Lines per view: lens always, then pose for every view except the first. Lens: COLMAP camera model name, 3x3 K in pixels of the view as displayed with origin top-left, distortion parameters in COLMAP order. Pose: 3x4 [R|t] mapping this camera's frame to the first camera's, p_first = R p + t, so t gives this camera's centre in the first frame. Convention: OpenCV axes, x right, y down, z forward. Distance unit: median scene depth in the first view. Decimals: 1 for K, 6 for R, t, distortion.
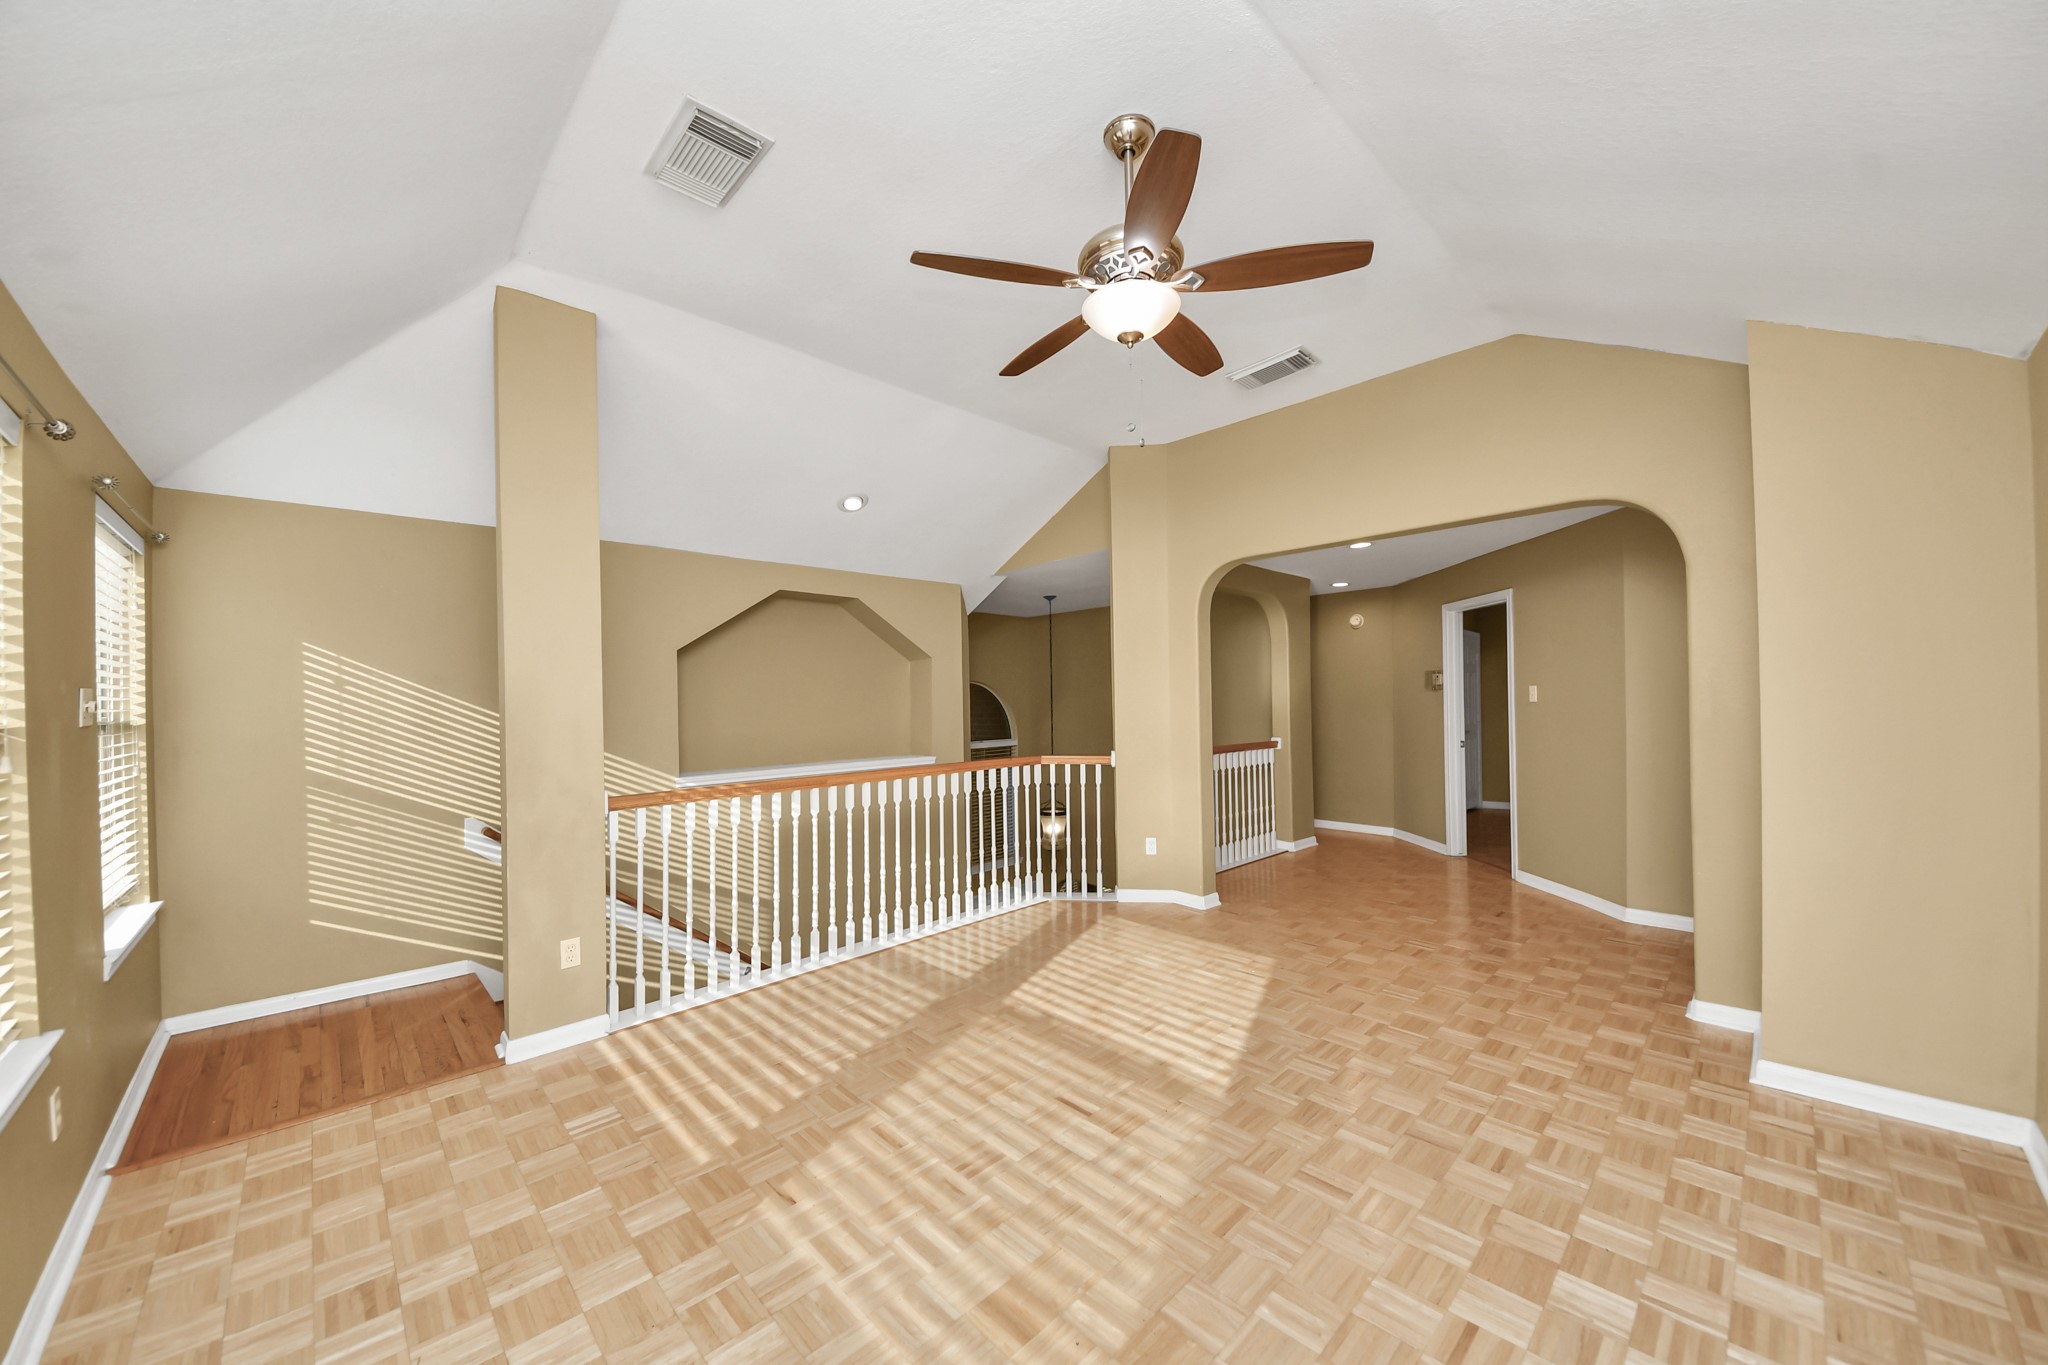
lens RADIAL K [[724.9, 0, 1023.0], [0, 724.9, 698.3], [0, 0, 1]] dist [0.038714, -0.027930]
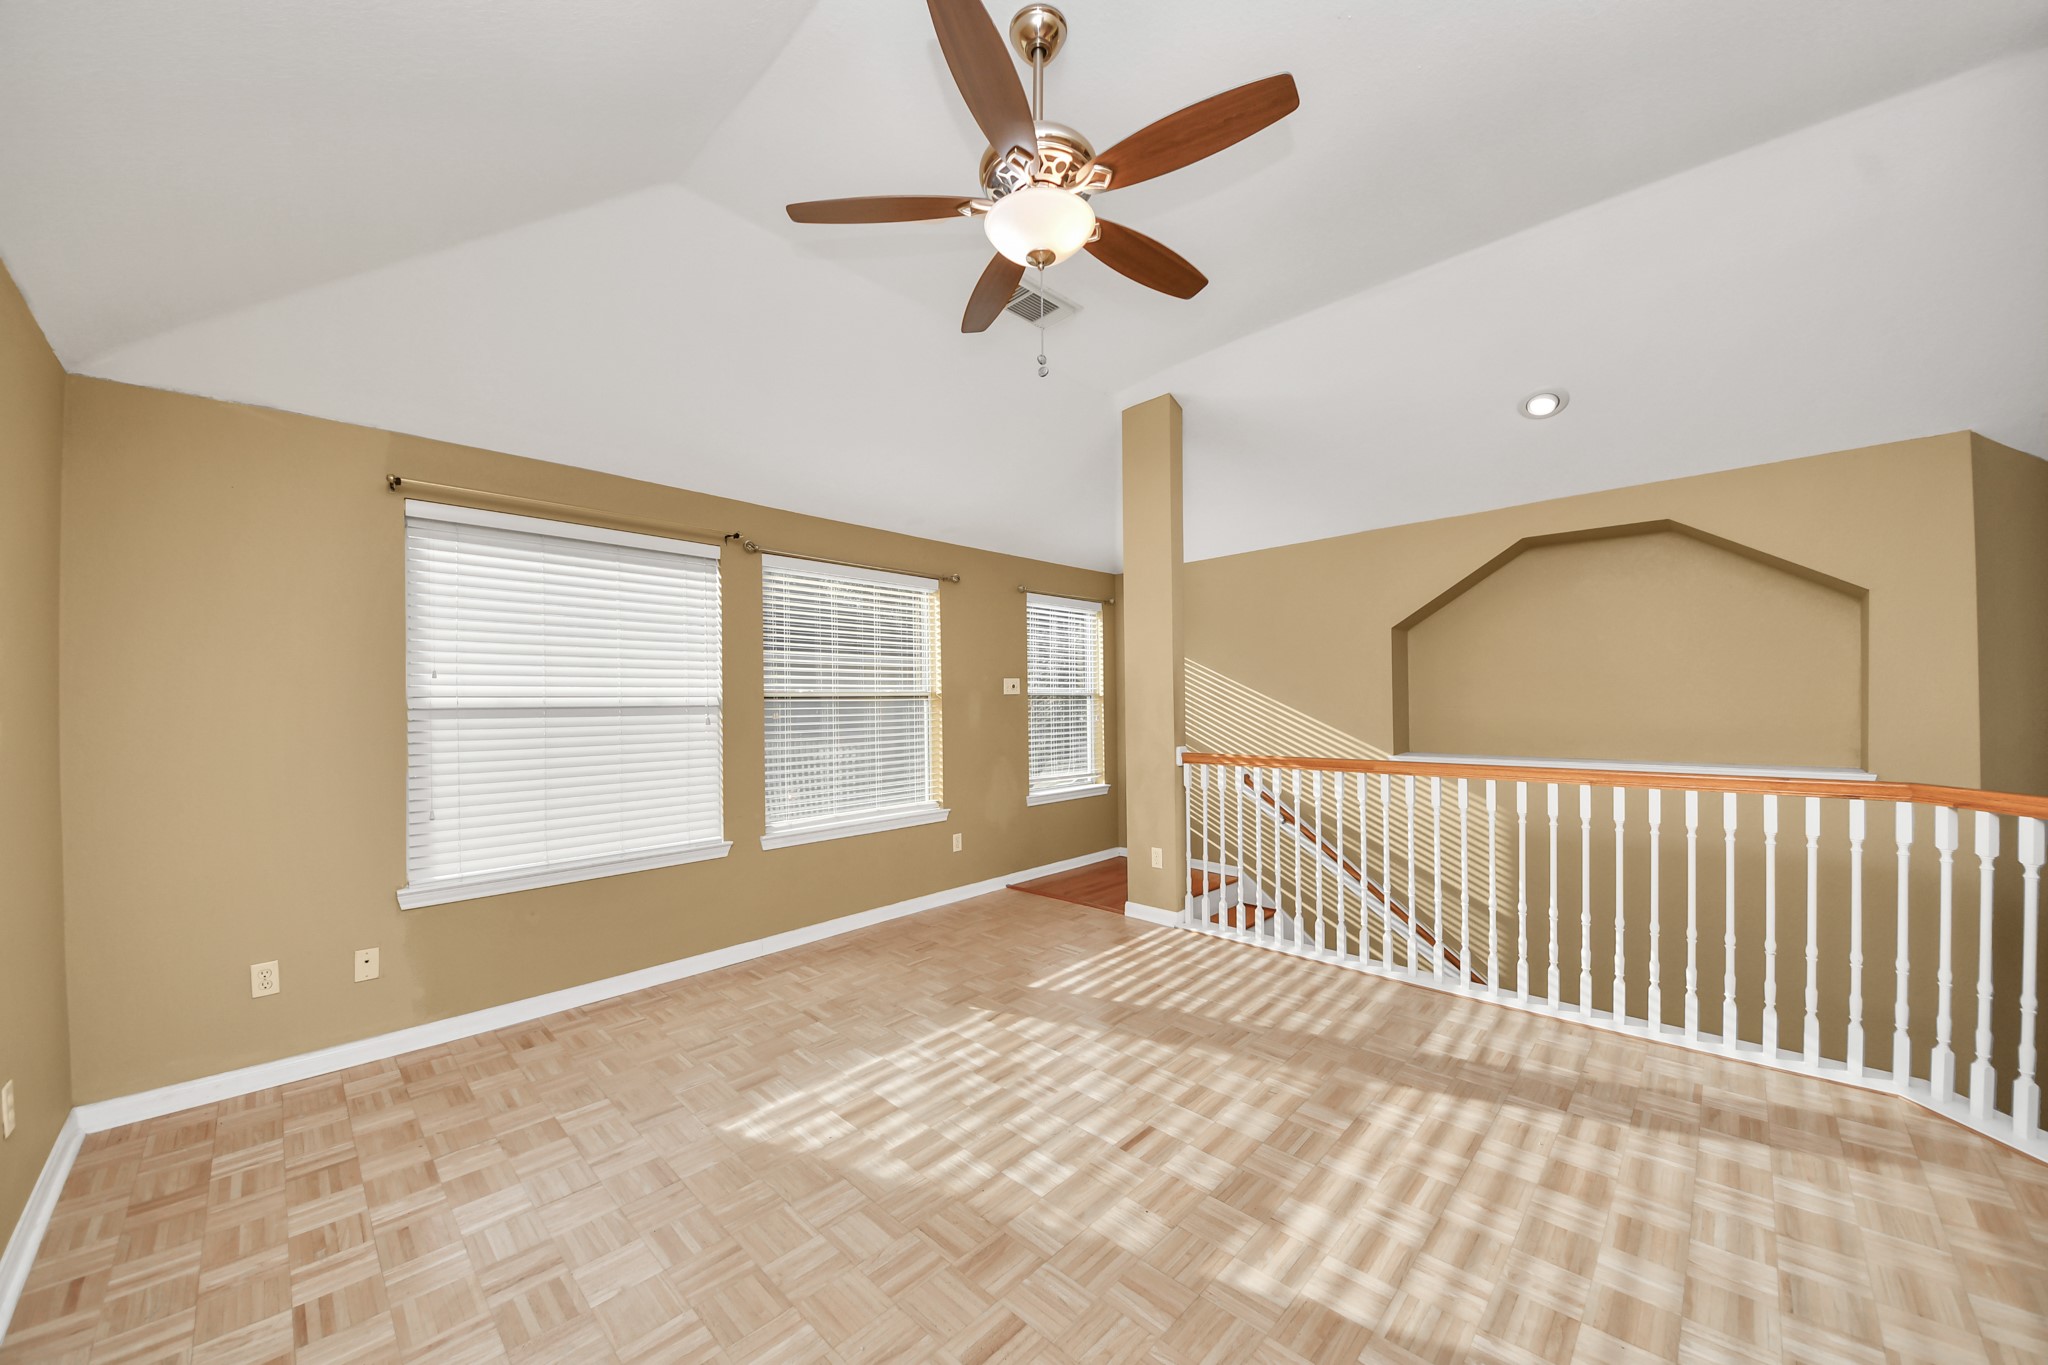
lens RADIAL K [[724.9, 0, 1023.0], [0, 724.9, 698.3], [0, 0, 1]] dist [0.038714, -0.027930]
pose [[0.021028, 0.010515, -0.999724, 0.760363], [0.011489, 0.999876, 0.010758, 0.020415], [0.999713, -0.011712, 0.020905, 0.698926]]
